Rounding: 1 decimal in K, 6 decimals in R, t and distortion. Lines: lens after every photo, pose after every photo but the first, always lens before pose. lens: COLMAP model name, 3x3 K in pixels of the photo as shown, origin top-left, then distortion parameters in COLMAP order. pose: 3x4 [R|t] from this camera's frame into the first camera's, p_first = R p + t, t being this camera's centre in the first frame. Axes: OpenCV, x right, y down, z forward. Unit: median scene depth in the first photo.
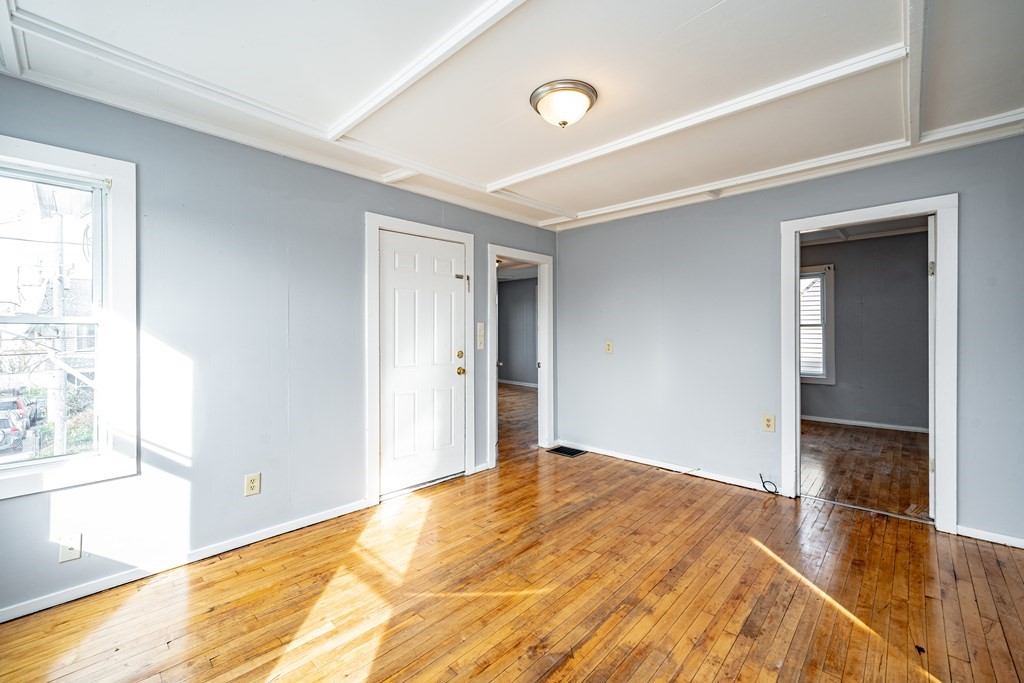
lens RADIAL K [[418.4, 0, 511.5], [0, 418.4, 333.3], [0, 0, 1]] dist [0.000972, -0.000091]
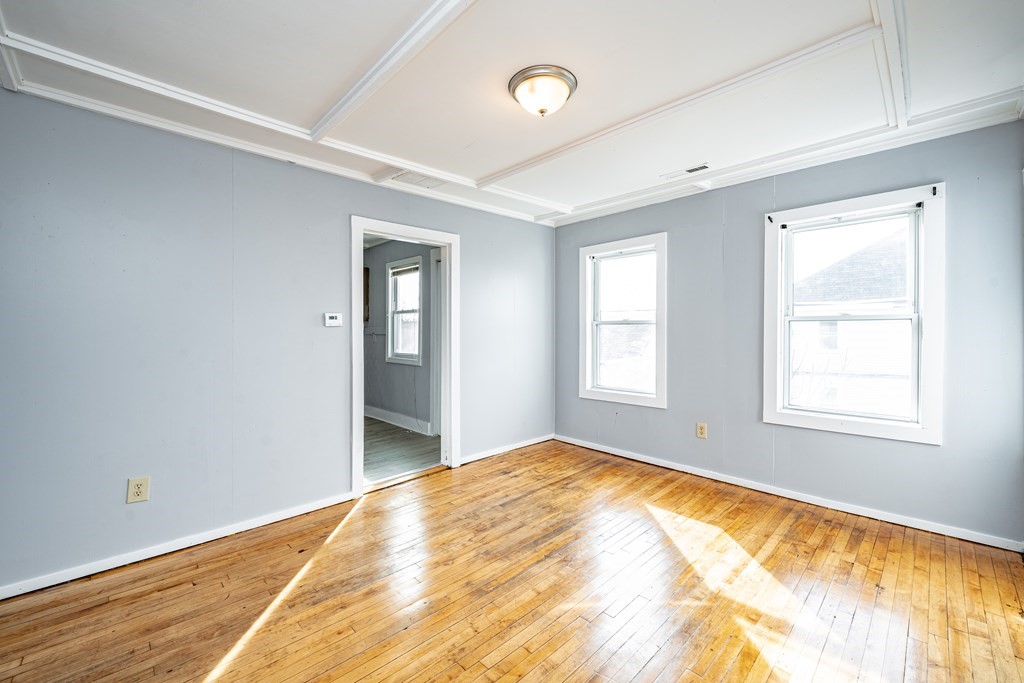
lens RADIAL K [[422.9, 0, 517.3], [0, 422.9, 340.5], [0, 0, 1]] dist [-0.000940, -0.000413]
pose [[-0.999634, 0.007605, 0.025972, 0.121666], [0.008058, 0.999817, 0.017372, 0.008179], [-0.025835, 0.017575, -0.999512, 1.502282]]
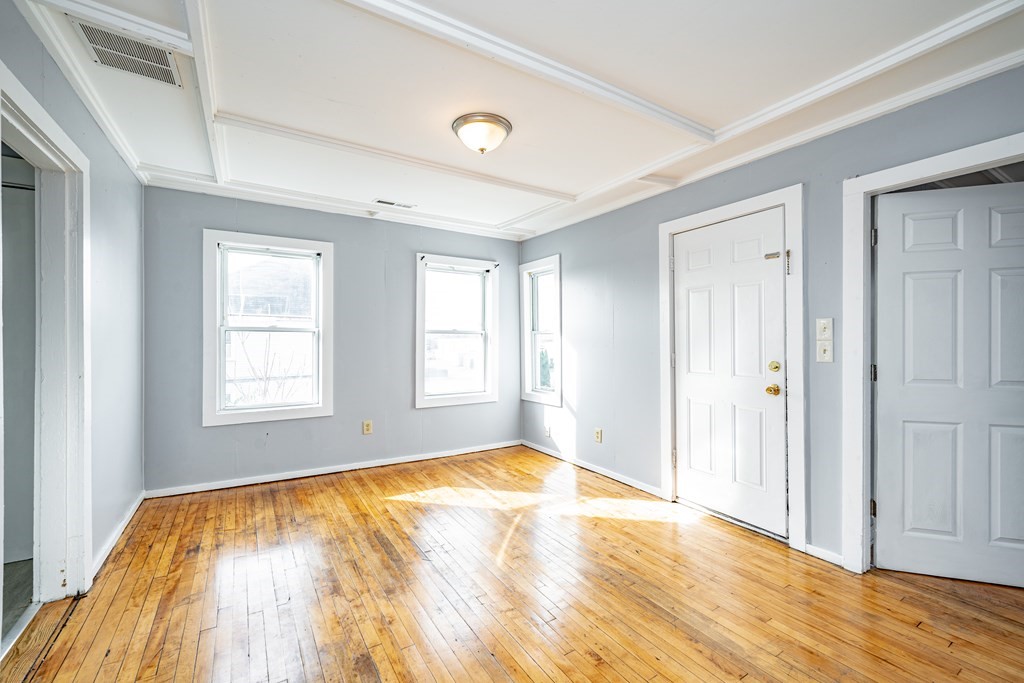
lens RADIAL K [[422.9, 0, 517.3], [0, 422.9, 340.5], [0, 0, 1]] dist [-0.000940, -0.000413]
pose [[-0.231310, 0.002758, -0.972876, 0.923957], [0.001747, 0.999996, 0.002420, 0.007437], [0.972879, -0.001140, -0.231314, 1.026582]]
